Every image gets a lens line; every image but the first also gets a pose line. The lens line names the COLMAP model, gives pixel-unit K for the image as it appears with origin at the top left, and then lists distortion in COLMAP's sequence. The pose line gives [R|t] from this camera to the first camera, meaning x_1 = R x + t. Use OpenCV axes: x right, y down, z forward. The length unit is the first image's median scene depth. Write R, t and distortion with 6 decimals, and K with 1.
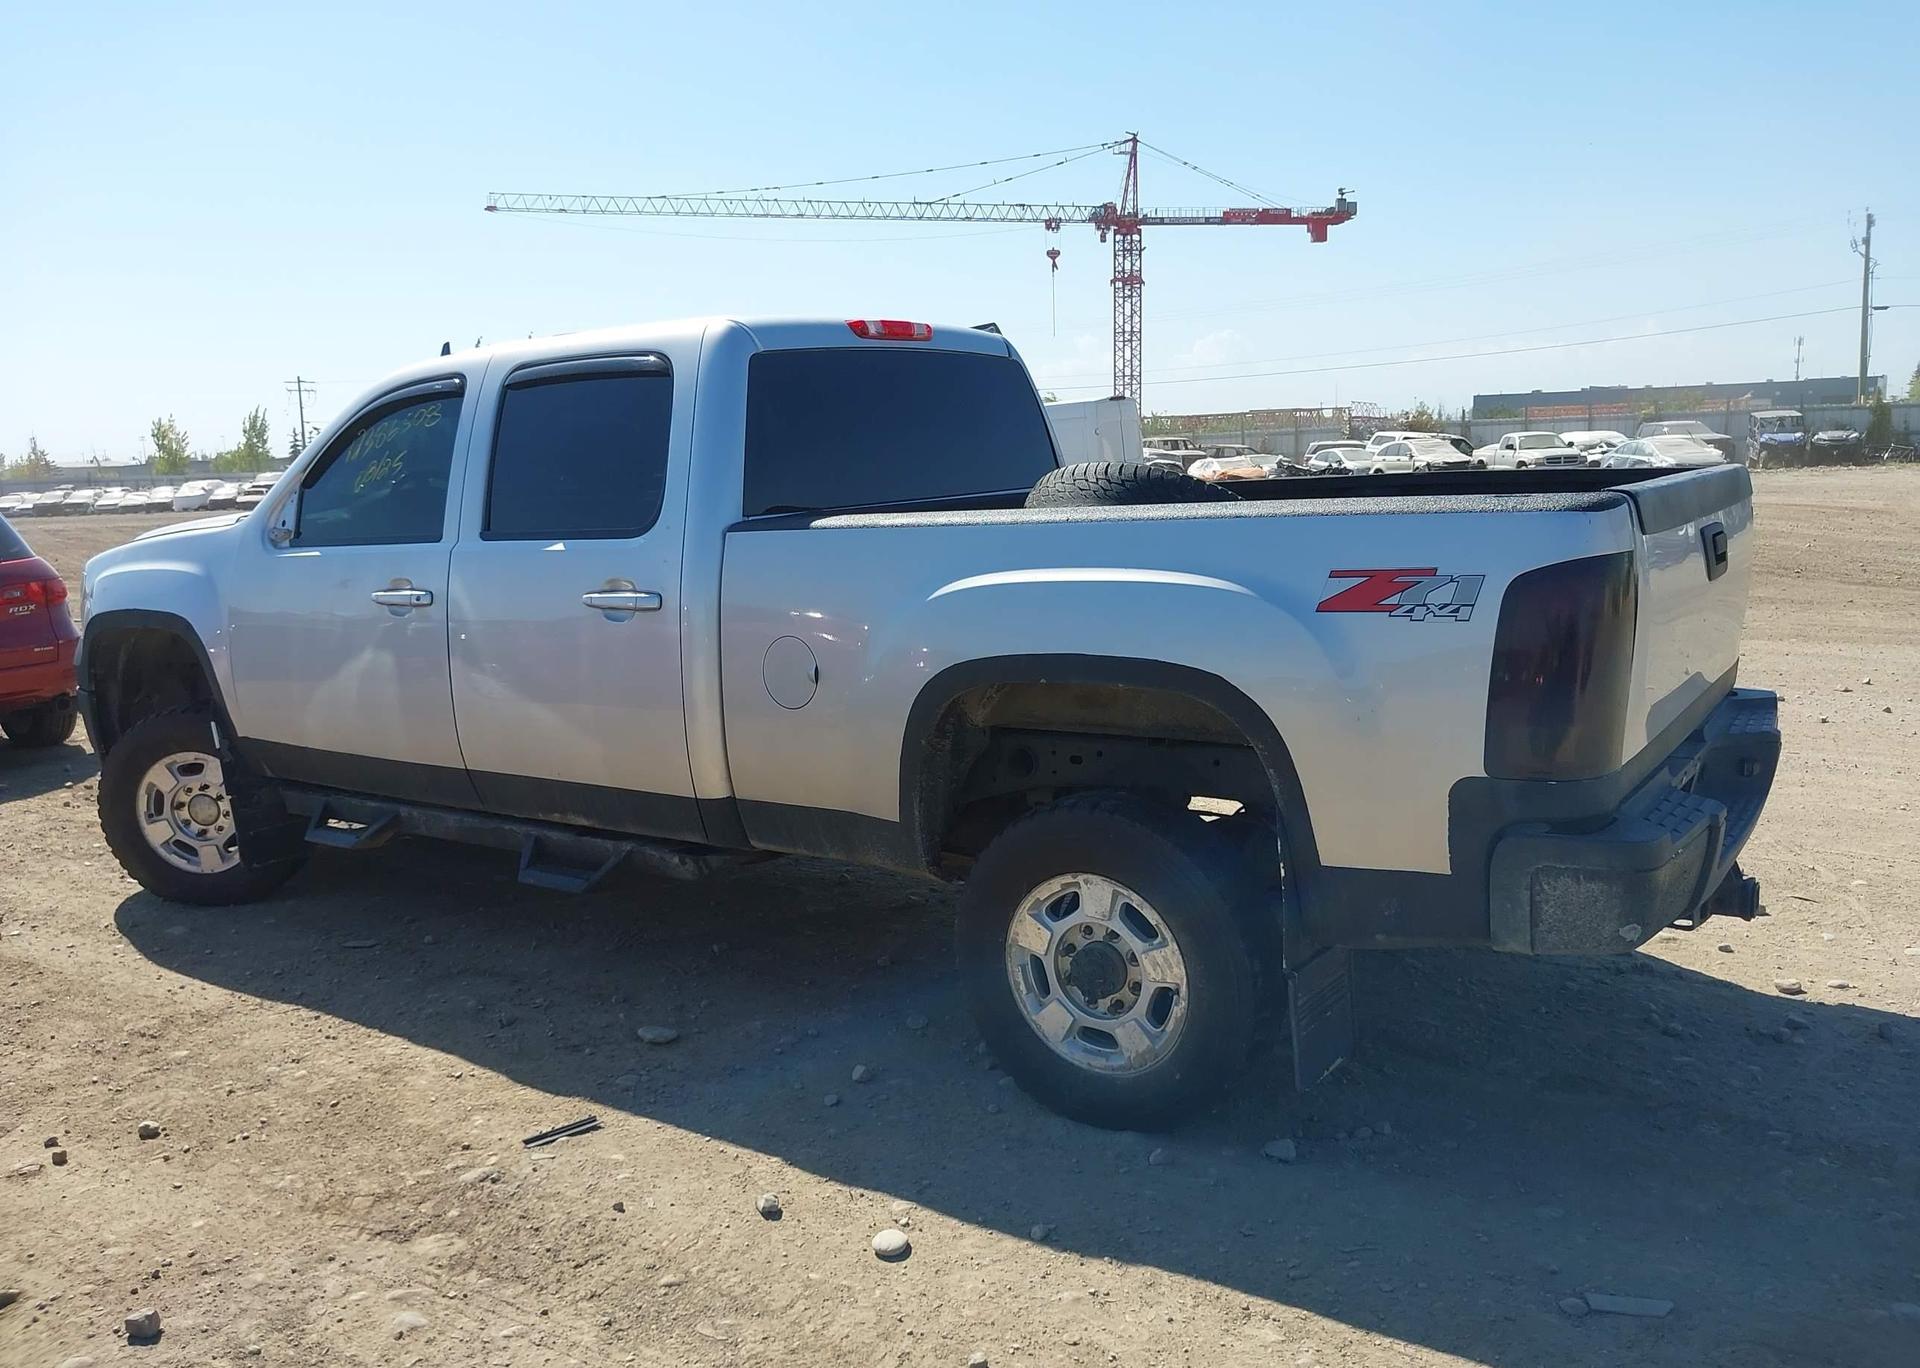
lens RADIAL K [[1531.5, 0, 951.1], [0, 1531.5, 688.3], [0, 0, 1]] dist [0.035568, -0.060829]
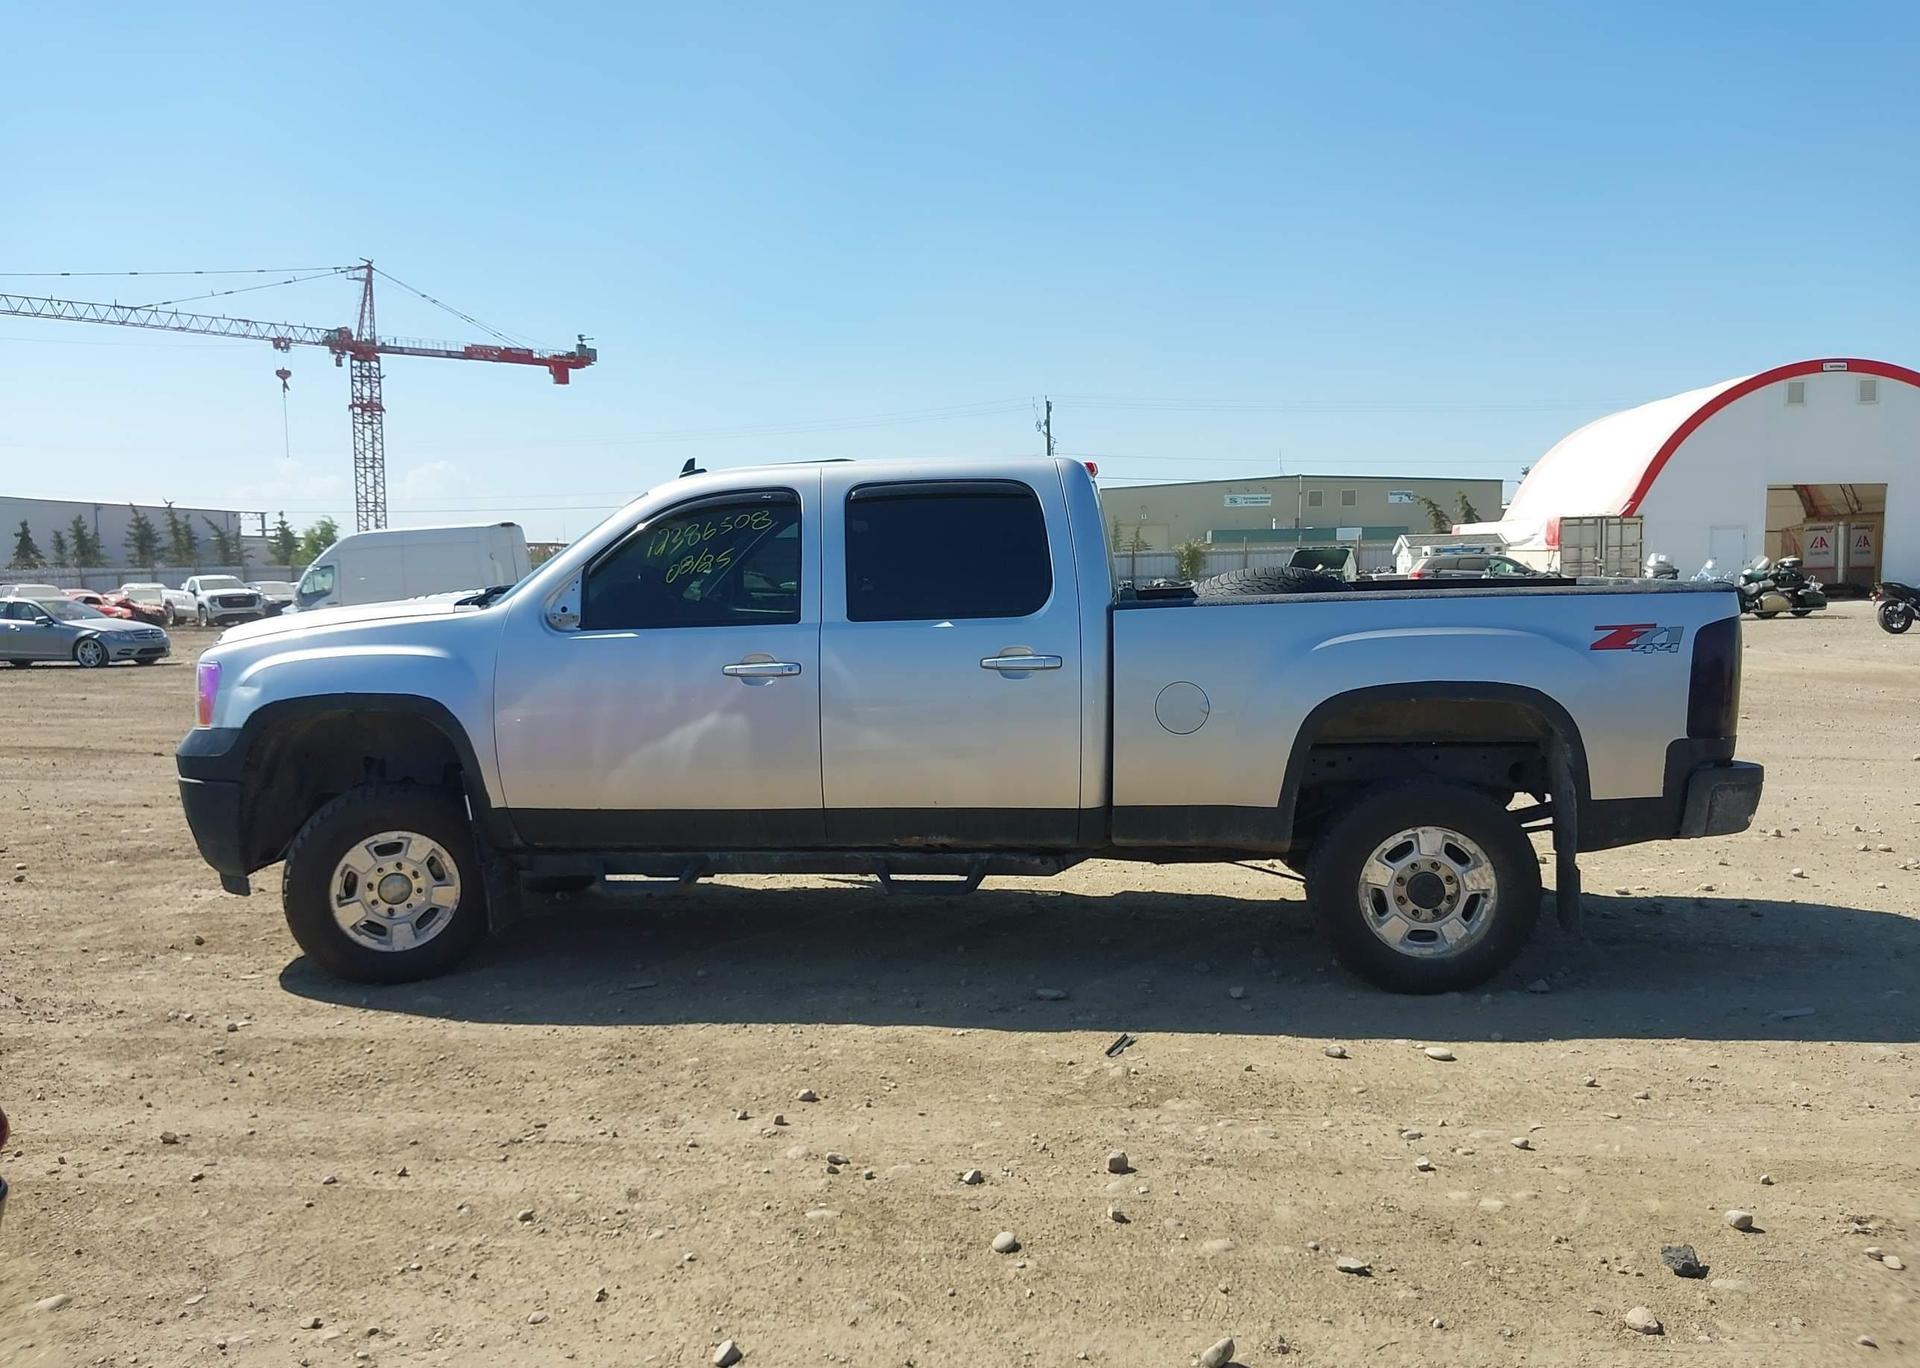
lens RADIAL K [[1531.5, 0, 939.8], [0, 1531.5, 673.1], [0, 0, 1]] dist [0.035568, -0.060829]
pose [[0.878627, -0.010645, 0.477389, -0.814901], [0.056676, 0.995009, -0.082124, 0.050561], [-0.474132, 0.099213, 0.874846, -0.108841]]
